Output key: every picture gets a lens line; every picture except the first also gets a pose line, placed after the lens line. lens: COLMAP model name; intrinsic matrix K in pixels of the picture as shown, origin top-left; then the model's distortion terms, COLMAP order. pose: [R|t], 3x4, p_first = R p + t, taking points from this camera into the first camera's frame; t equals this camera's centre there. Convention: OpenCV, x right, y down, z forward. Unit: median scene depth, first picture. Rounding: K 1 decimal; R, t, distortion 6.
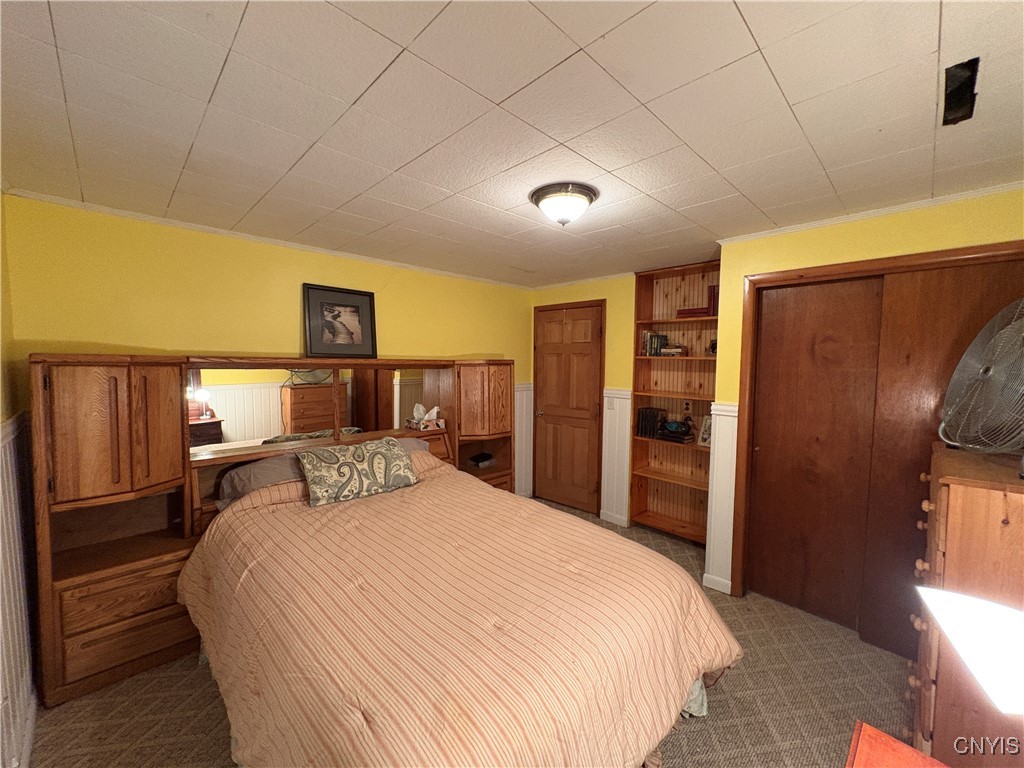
lens RADIAL K [[409.3, 0, 512.1], [0, 409.3, 384.4], [0, 0, 1]] dist [-0.002818, -0.000086]
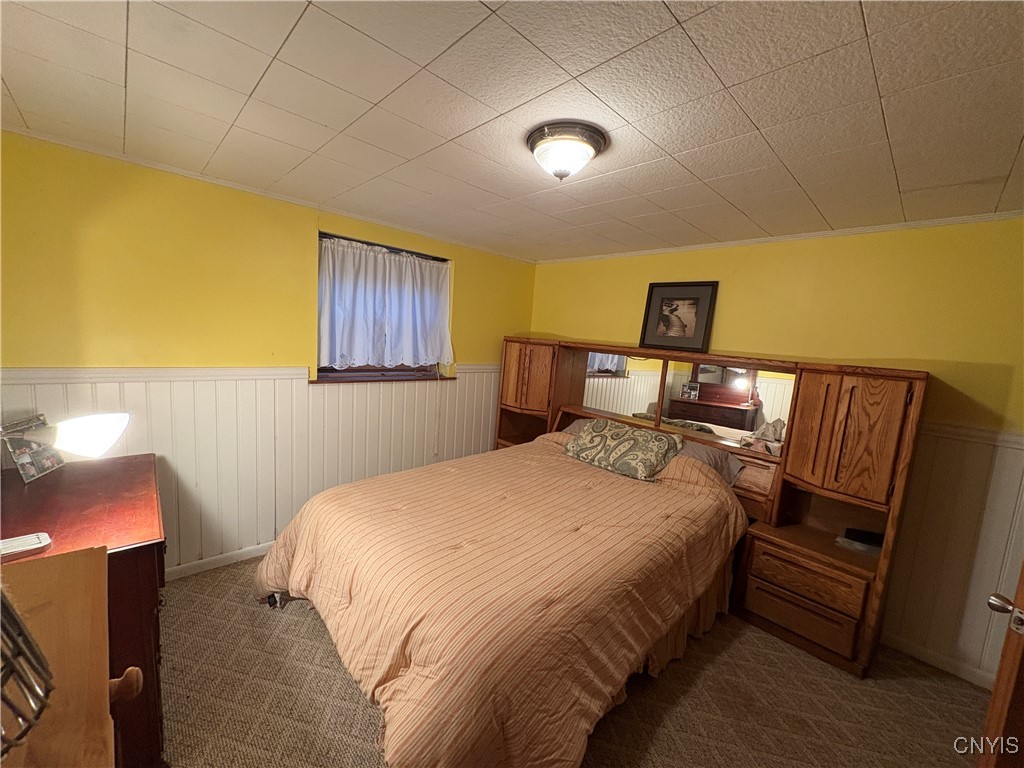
lens RADIAL K [[409.3, 0, 512.5], [0, 409.3, 386.5], [0, 0, 1]] dist [-0.002818, -0.000086]
pose [[-0.015794, 0.111670, -0.993620, 0.643828], [-0.139248, 0.983814, 0.112782, -0.035290], [0.990132, 0.140140, 0.000011, 0.625994]]
